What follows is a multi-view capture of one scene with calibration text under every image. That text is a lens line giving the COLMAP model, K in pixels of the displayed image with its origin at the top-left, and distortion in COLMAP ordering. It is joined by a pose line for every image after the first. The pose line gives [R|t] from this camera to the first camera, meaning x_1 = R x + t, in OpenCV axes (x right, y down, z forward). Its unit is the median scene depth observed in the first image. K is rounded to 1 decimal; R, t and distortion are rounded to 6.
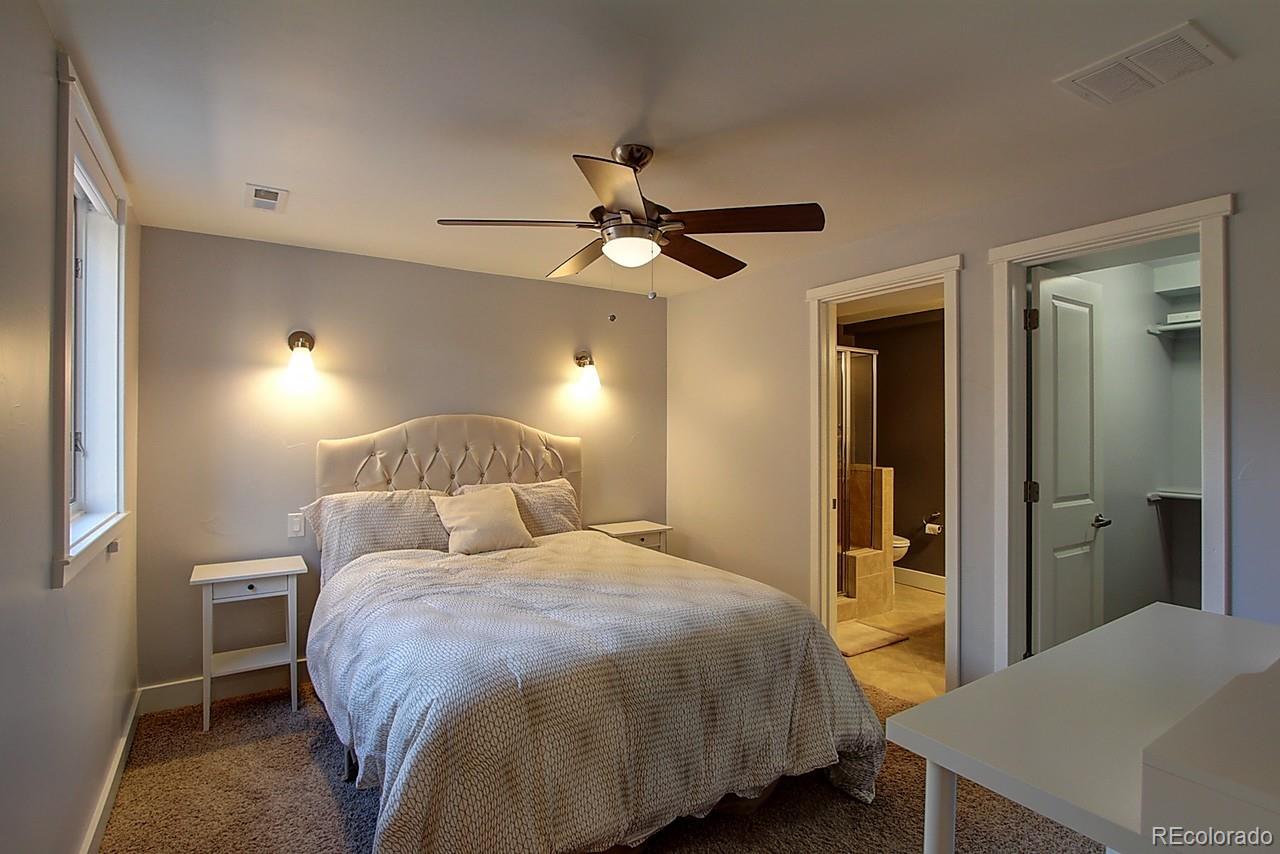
lens RADIAL K [[591.0, 0, 637.3], [0, 591.0, 424.1], [0, 0, 1]] dist [-0.020886, 0.003954]
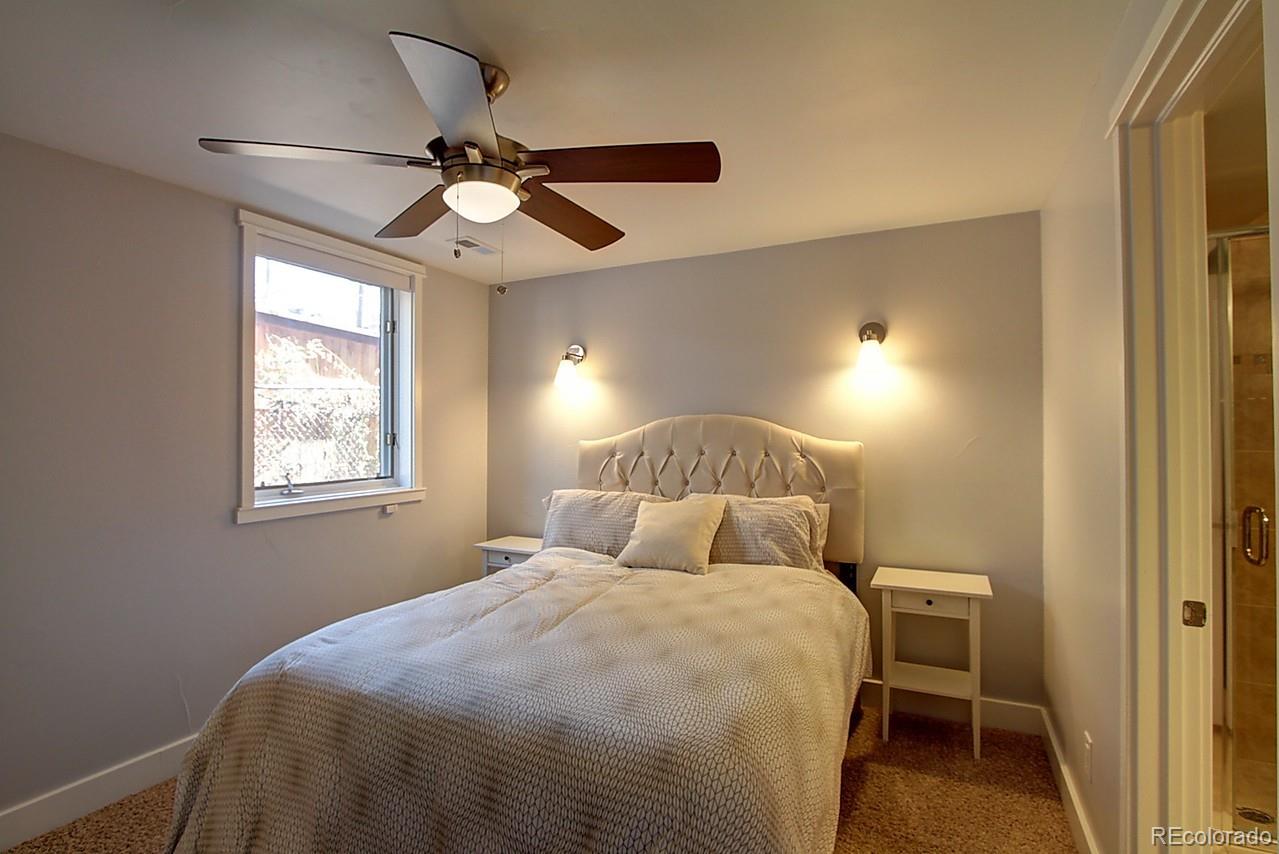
lens RADIAL K [[615.4, 0, 670.7], [0, 615.4, 426.8], [0, 0, 1]] dist [0.000833, 0.000504]
pose [[0.529565, -0.013540, -0.848161, 0.480233], [0.005616, 0.999907, -0.012457, 0.013907], [0.848251, 0.001833, 0.529591, 0.469550]]
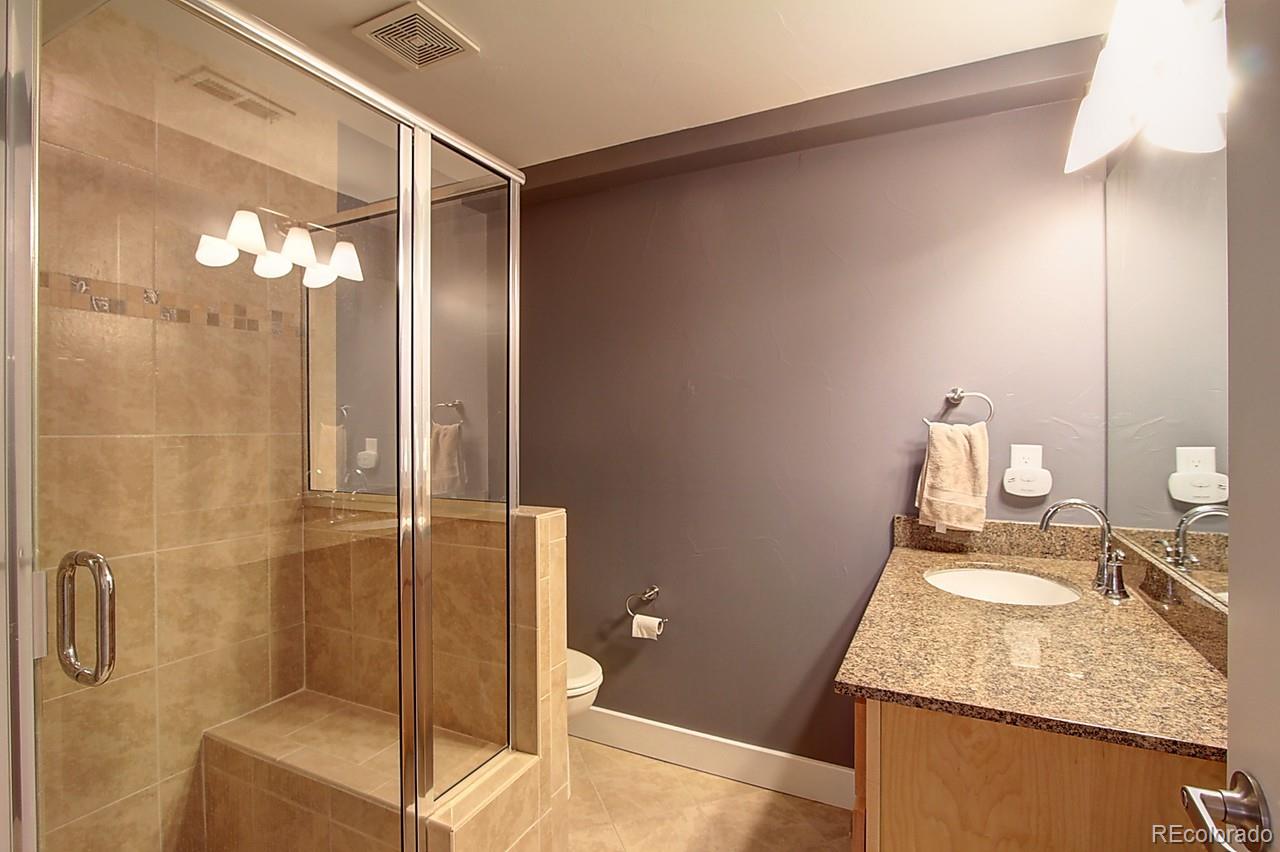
lens RADIAL K [[591.0, 0, 637.3], [0, 591.0, 423.1], [0, 0, 1]] dist [-0.020886, 0.003954]
pose [[0.859619, -0.005935, 0.510901, 0.369862], [0.003704, 0.999979, 0.005385, 0.027212], [-0.510922, -0.002737, 0.859623, 0.856558]]
